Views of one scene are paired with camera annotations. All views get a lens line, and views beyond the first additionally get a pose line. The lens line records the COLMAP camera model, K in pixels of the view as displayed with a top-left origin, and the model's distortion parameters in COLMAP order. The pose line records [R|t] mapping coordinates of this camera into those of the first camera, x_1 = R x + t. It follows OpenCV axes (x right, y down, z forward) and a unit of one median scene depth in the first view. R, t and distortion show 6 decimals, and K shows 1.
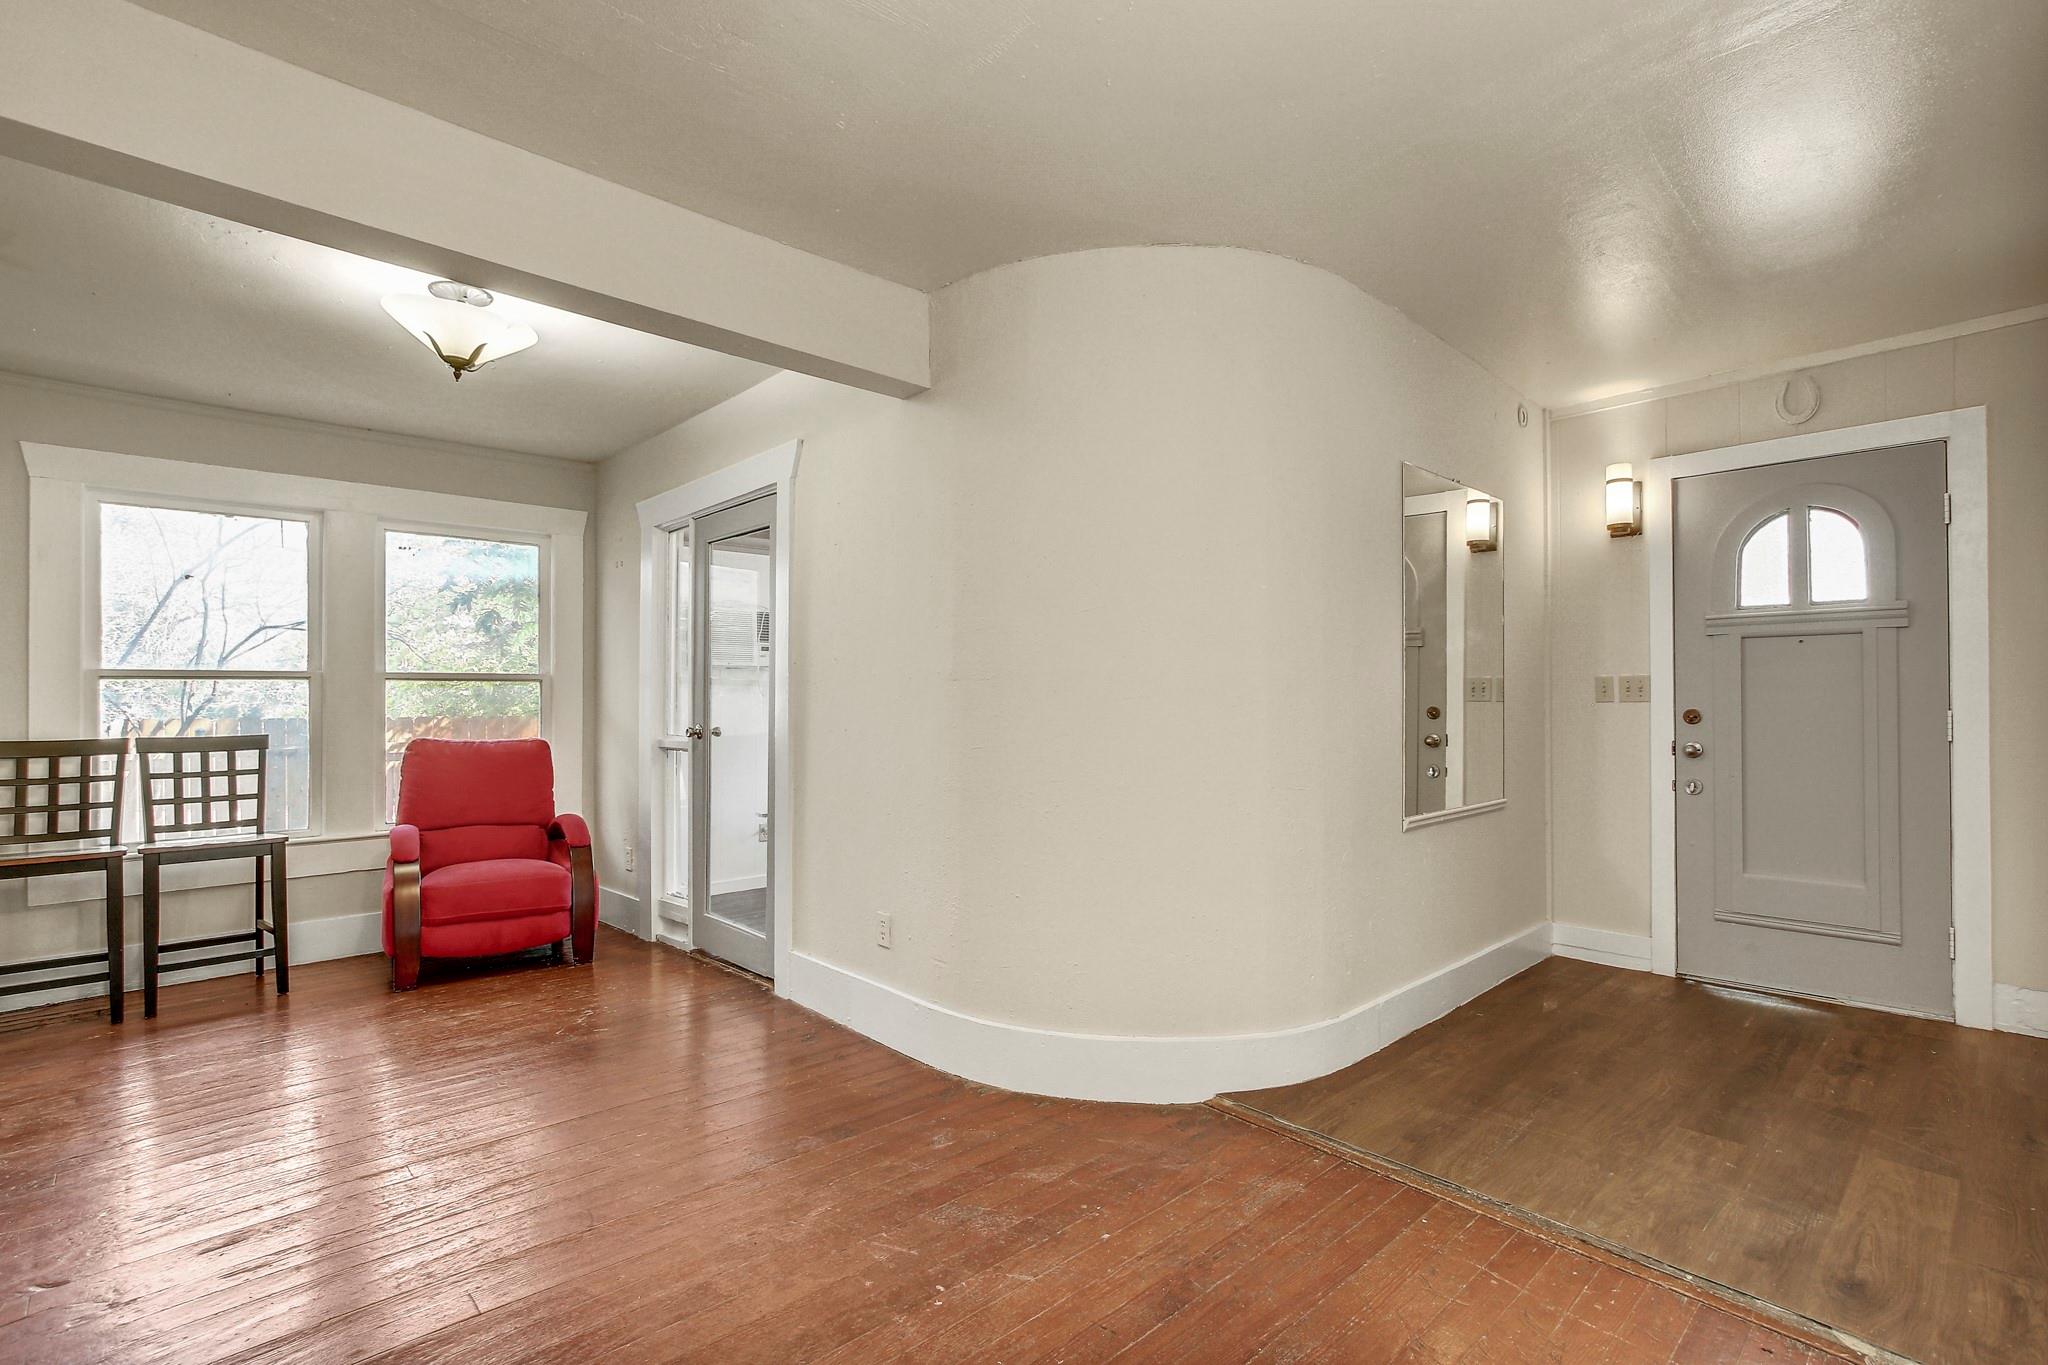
lens RADIAL K [[944.0, 0, 1004.9], [0, 944.0, 691.1], [0, 0, 1]] dist [-0.012601, 0.004343]
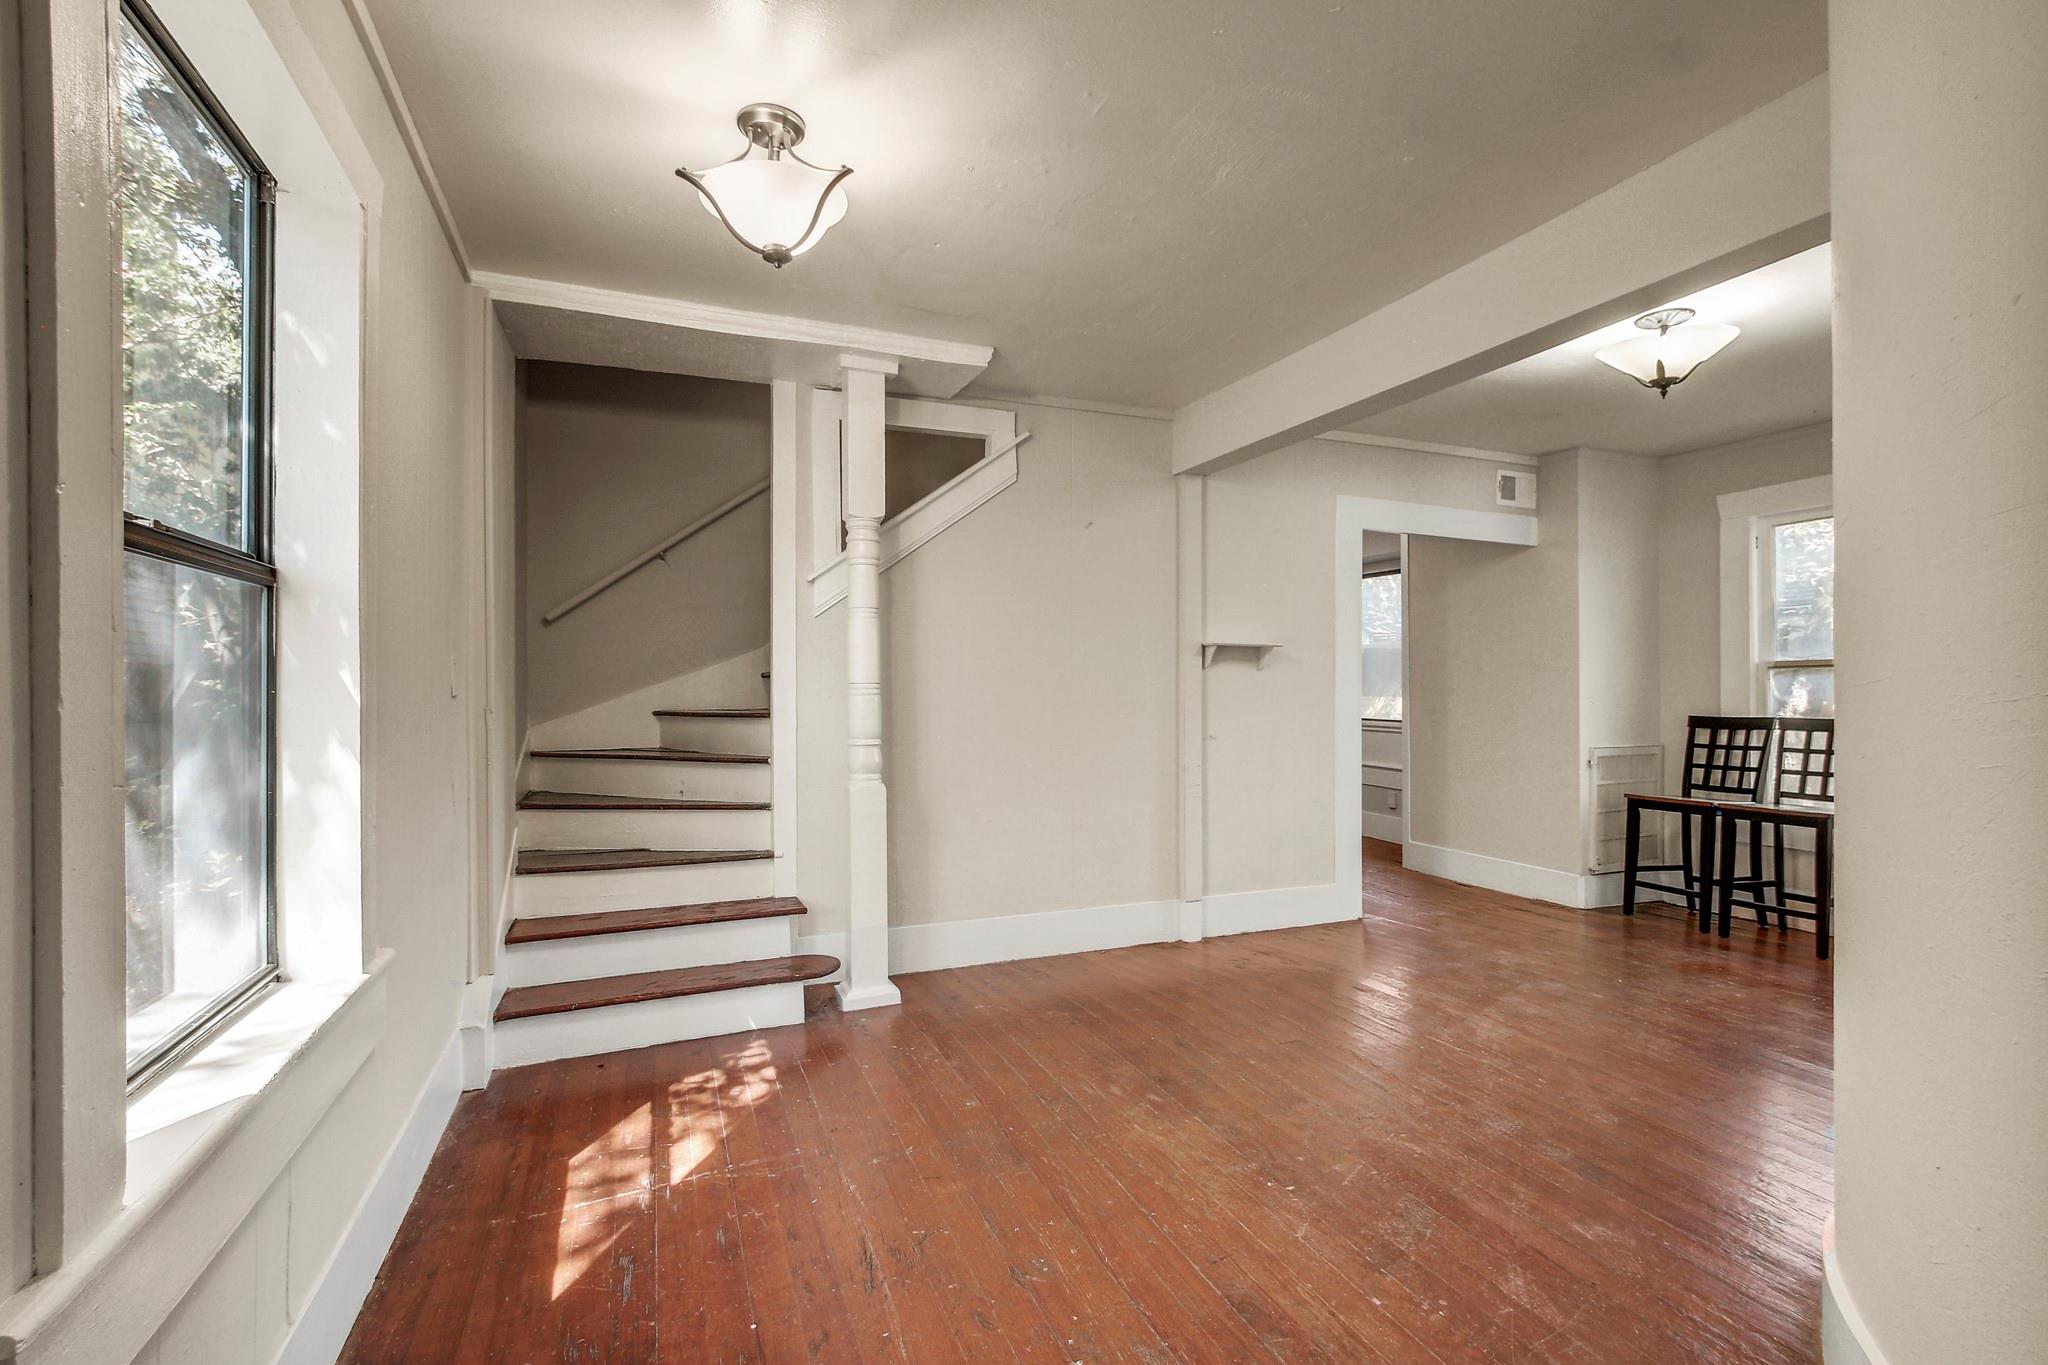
lens RADIAL K [[944.0, 0, 1050.4], [0, 944.0, 684.4], [0, 0, 1]] dist [-0.012601, 0.004343]
pose [[-0.343144, -0.003029, -0.939278, 0.651798], [0.013330, 0.999878, -0.008095, 0.005539], [0.939188, -0.015298, -0.343062, 0.645192]]
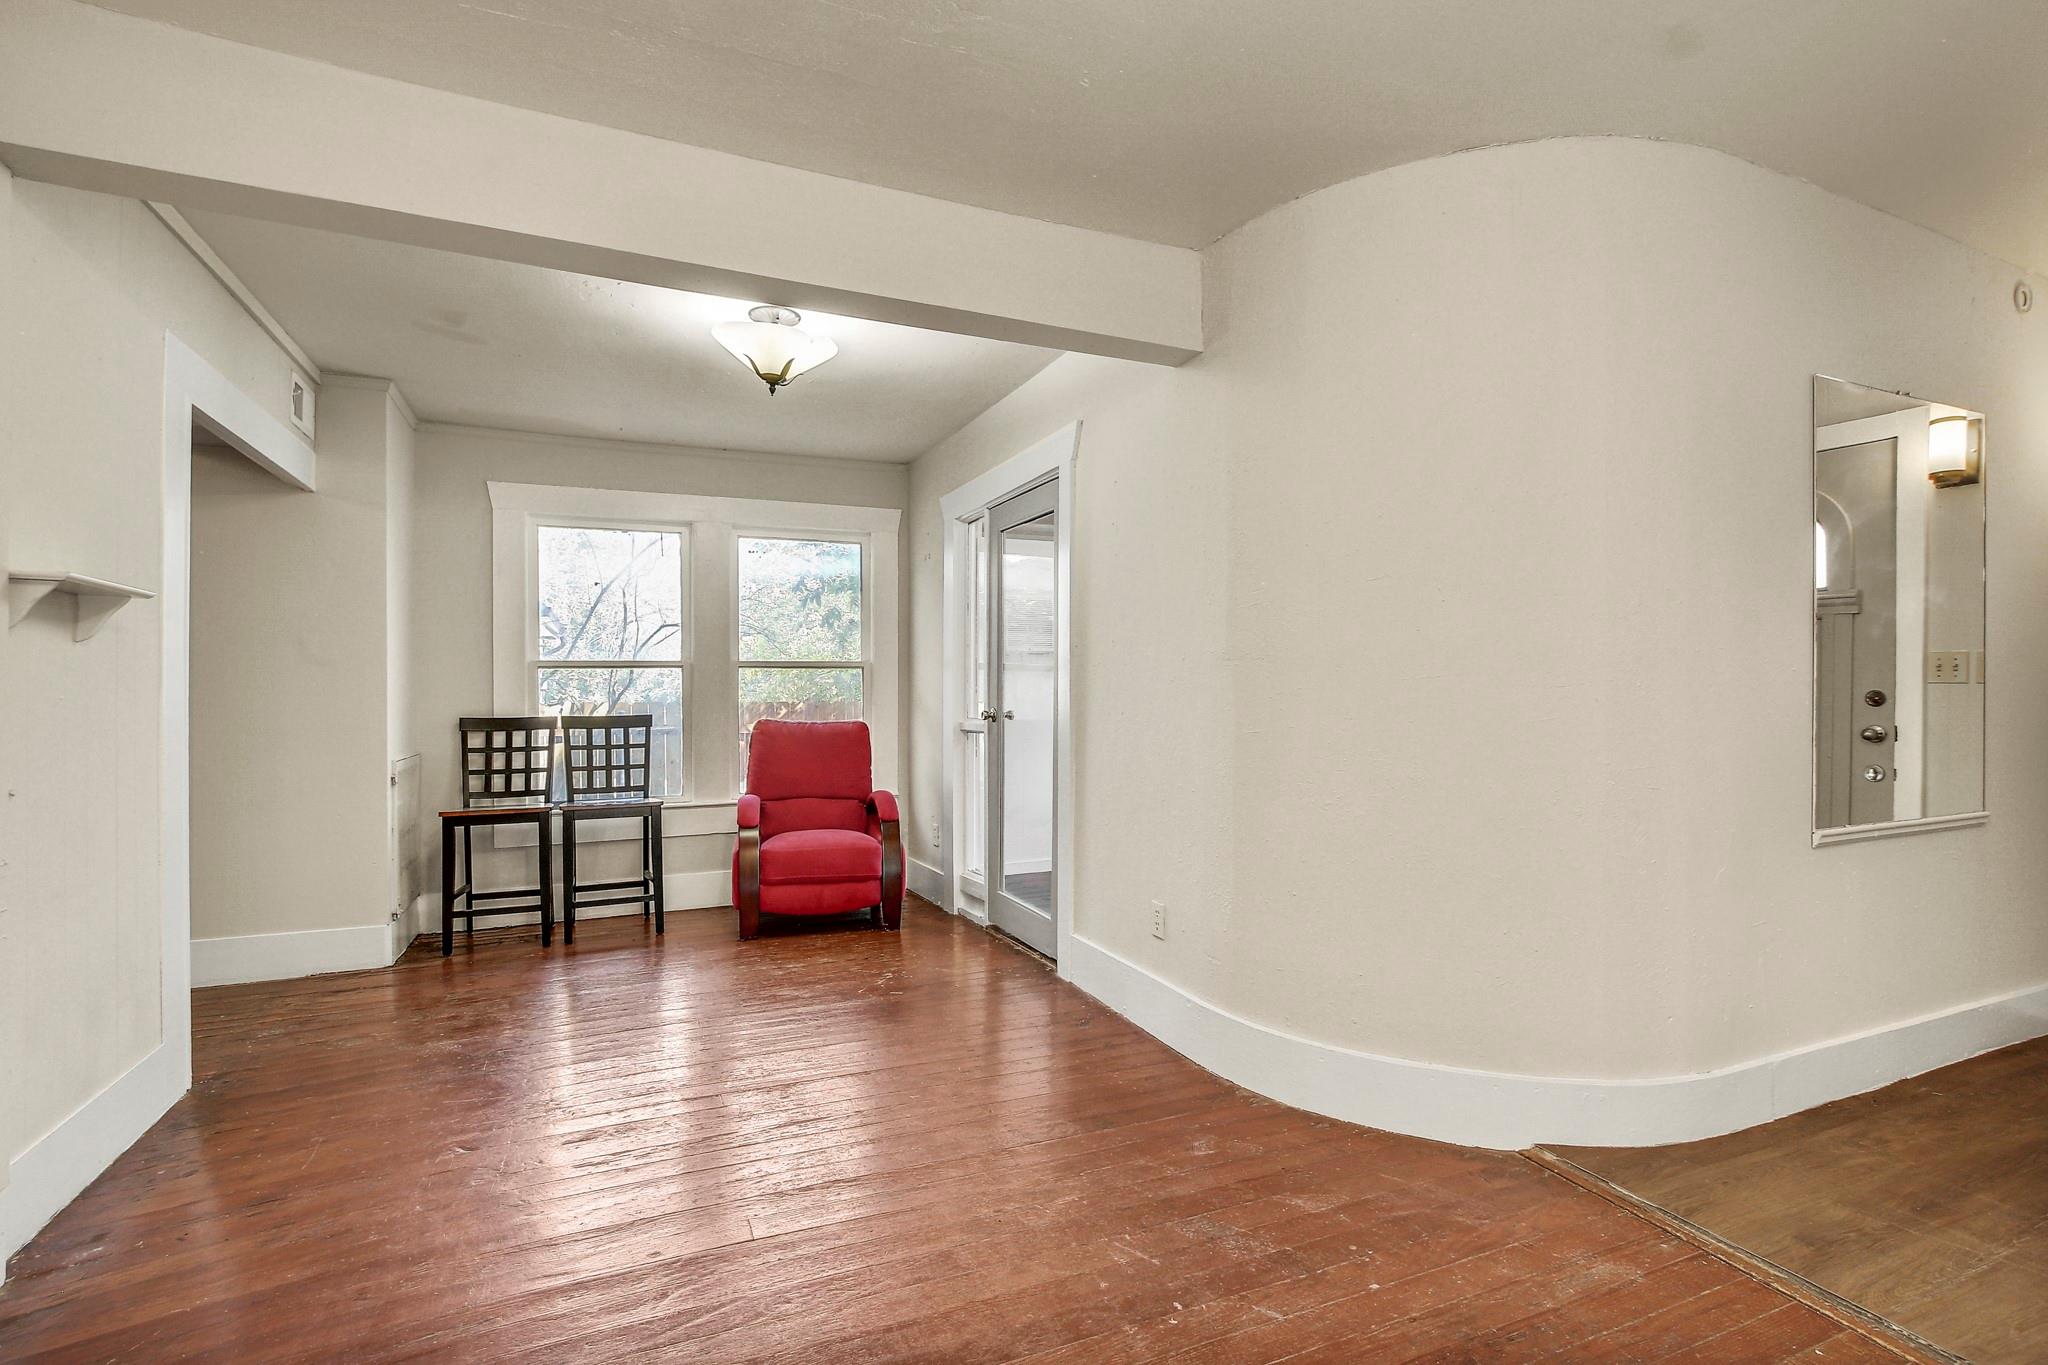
lens RADIAL K [[944.0, 0, 1014.3], [0, 944.0, 691.2], [0, 0, 1]] dist [-0.012601, 0.004343]
pose [[0.942805, 0.000037, -0.333344, 0.052011], [0.004146, 0.999921, 0.011838, 0.006034], [0.333318, -0.012543, 0.942731, 0.040426]]
